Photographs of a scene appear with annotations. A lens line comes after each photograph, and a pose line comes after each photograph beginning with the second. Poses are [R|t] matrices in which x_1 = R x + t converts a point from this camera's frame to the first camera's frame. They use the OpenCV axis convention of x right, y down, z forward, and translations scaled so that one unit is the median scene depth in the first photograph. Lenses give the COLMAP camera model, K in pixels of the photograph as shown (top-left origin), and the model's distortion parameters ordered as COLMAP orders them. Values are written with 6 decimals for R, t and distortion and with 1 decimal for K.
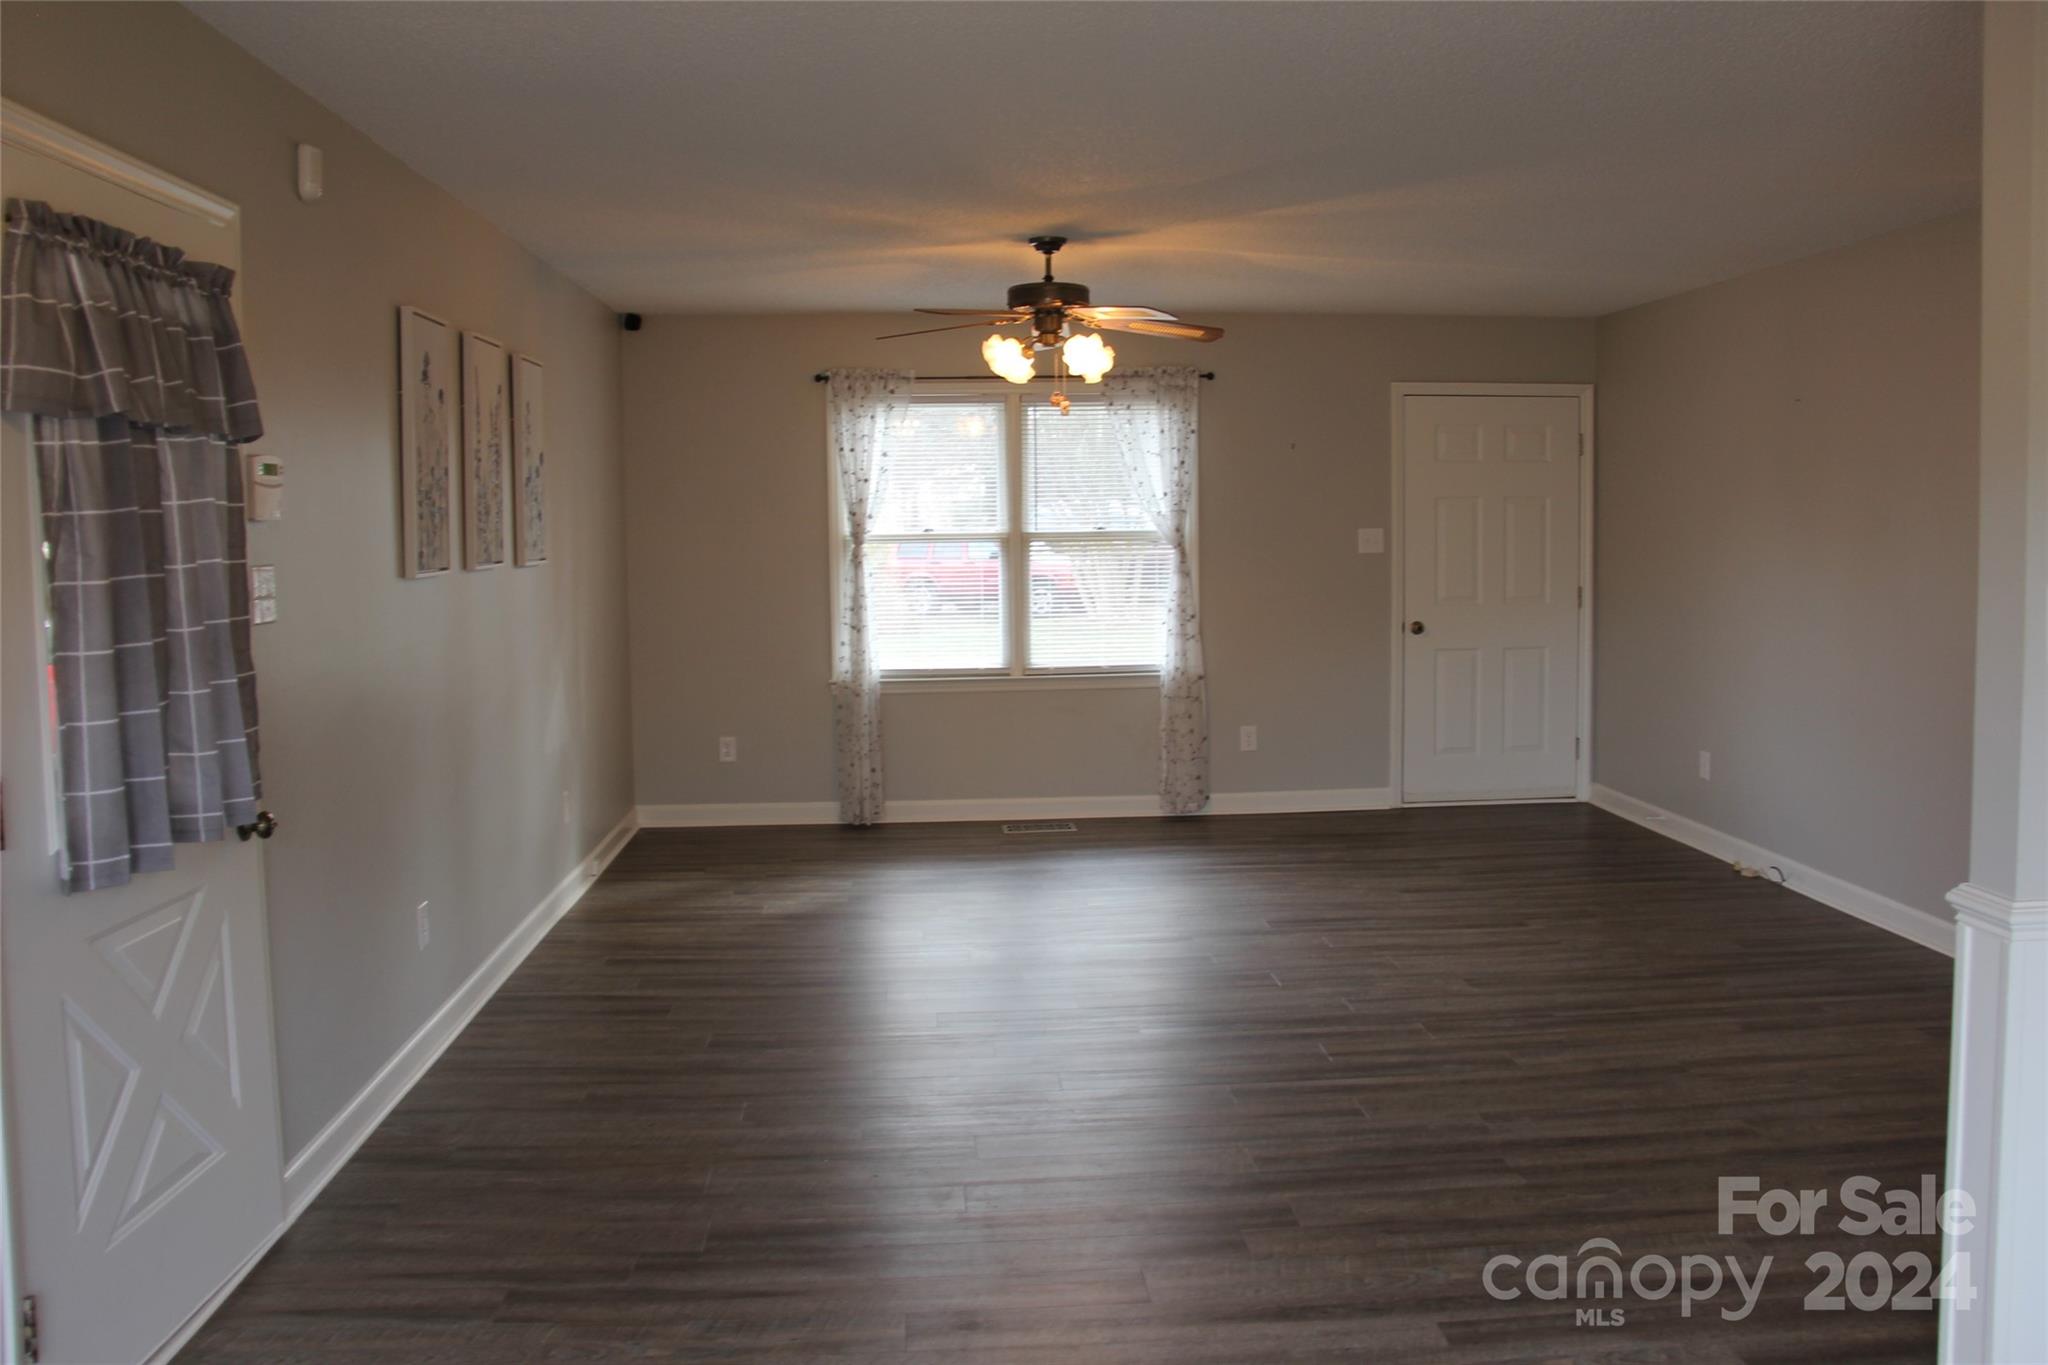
lens RADIAL K [[1735.3, 0, 1022.5], [0, 1735.3, 676.4], [0, 0, 1]] dist [-0.185136, 0.155657]
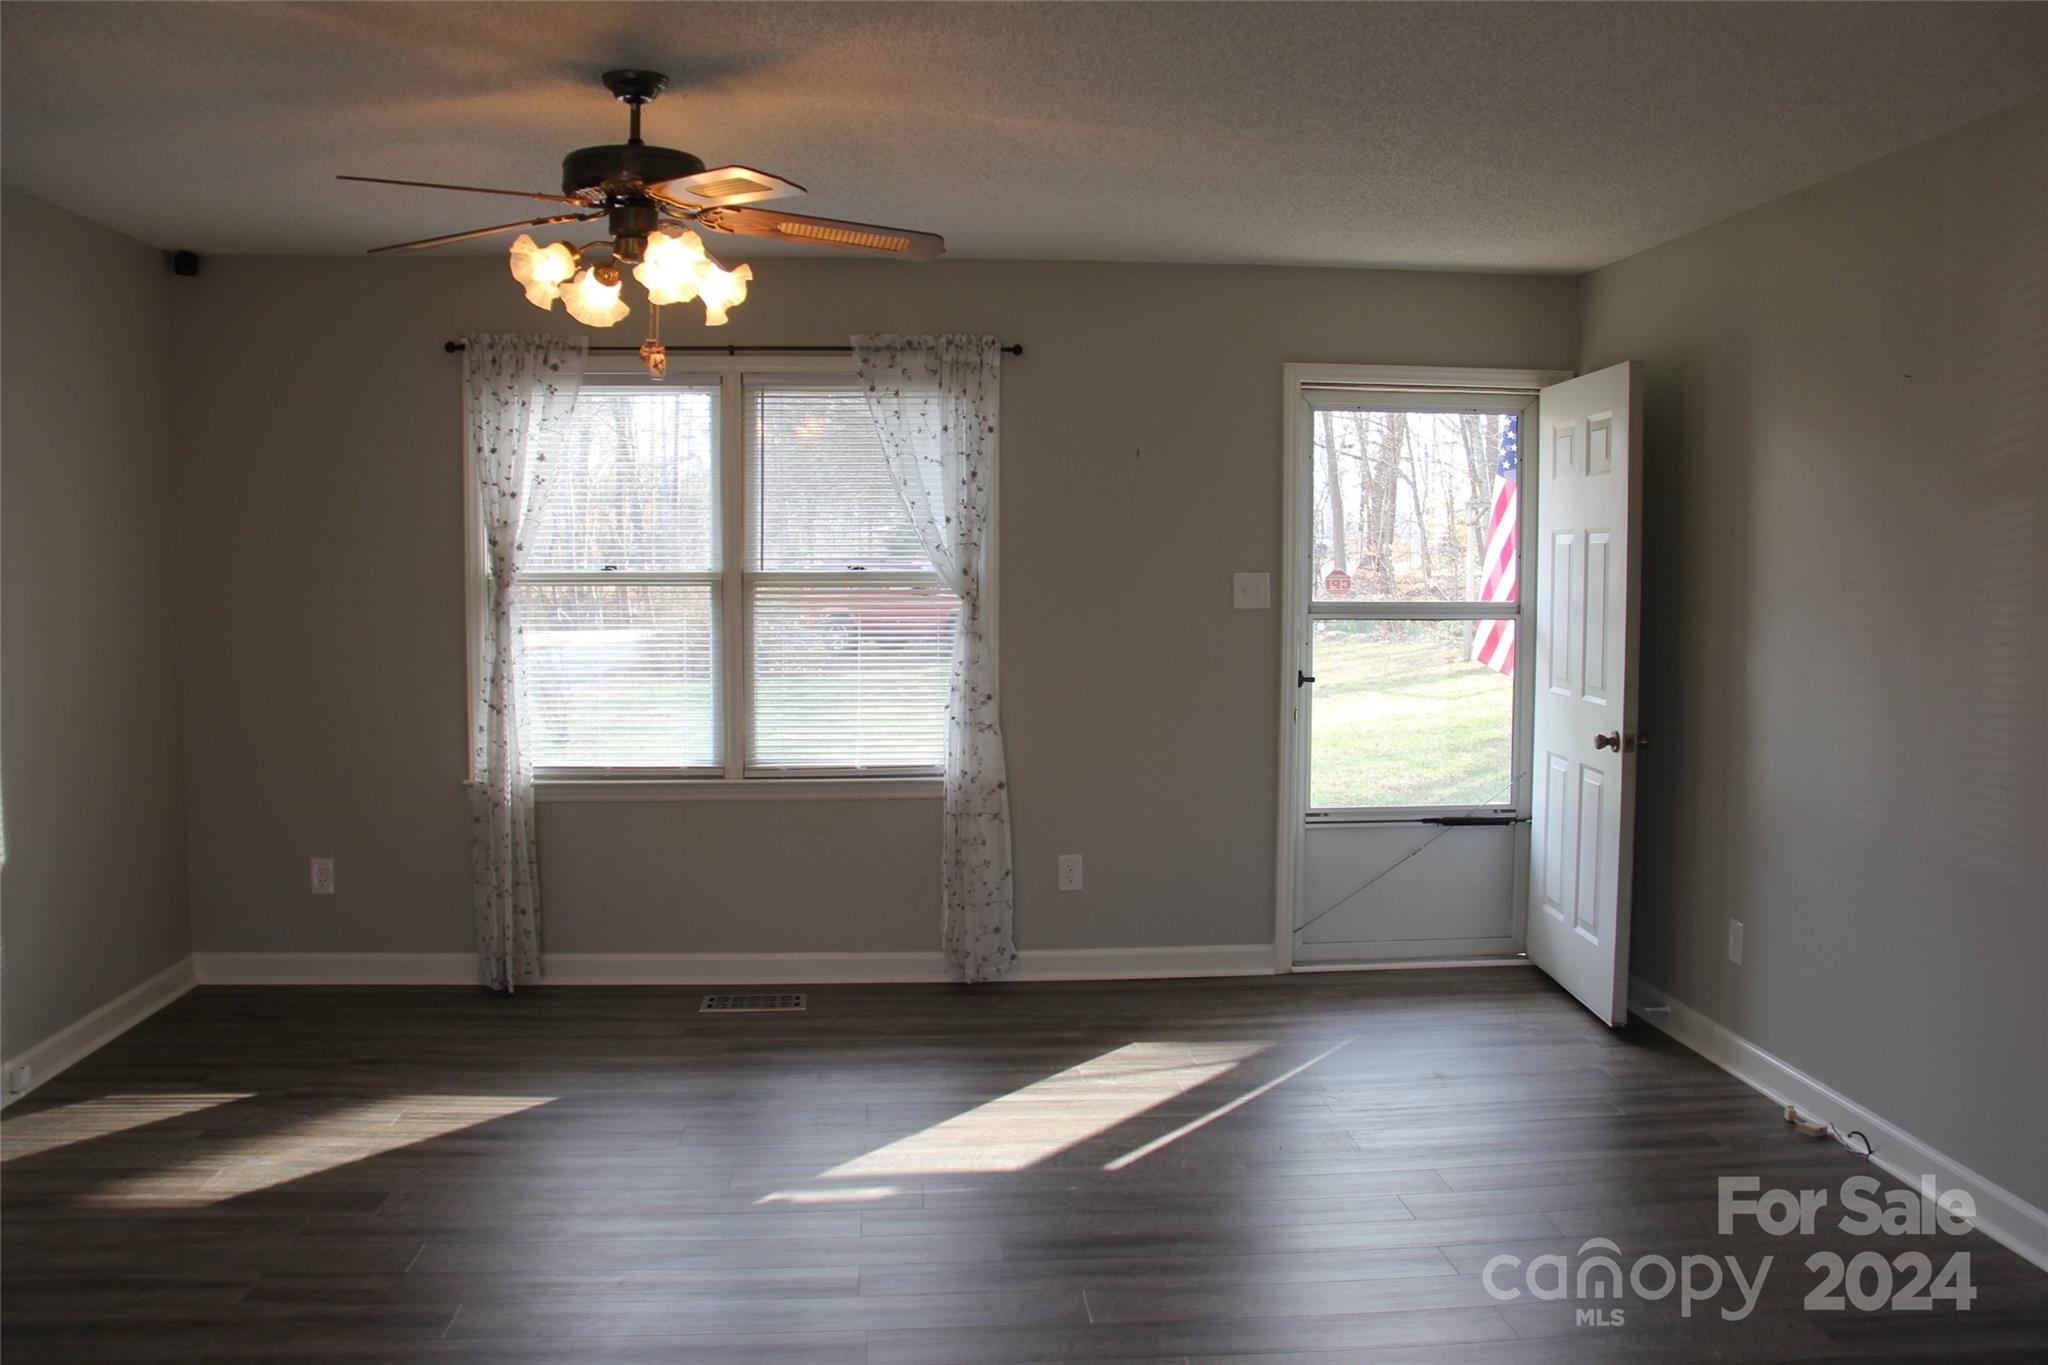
lens RADIAL K [[1735.3, 0, 1026.9], [0, 1735.3, 669.7], [0, 0, 1]] dist [-0.185136, 0.155657]
pose [[0.999865, 0.015246, 0.006152, 0.110914], [-0.015070, 0.999503, -0.027676, -0.027220], [-0.006571, 0.027580, 0.999598, 0.313873]]
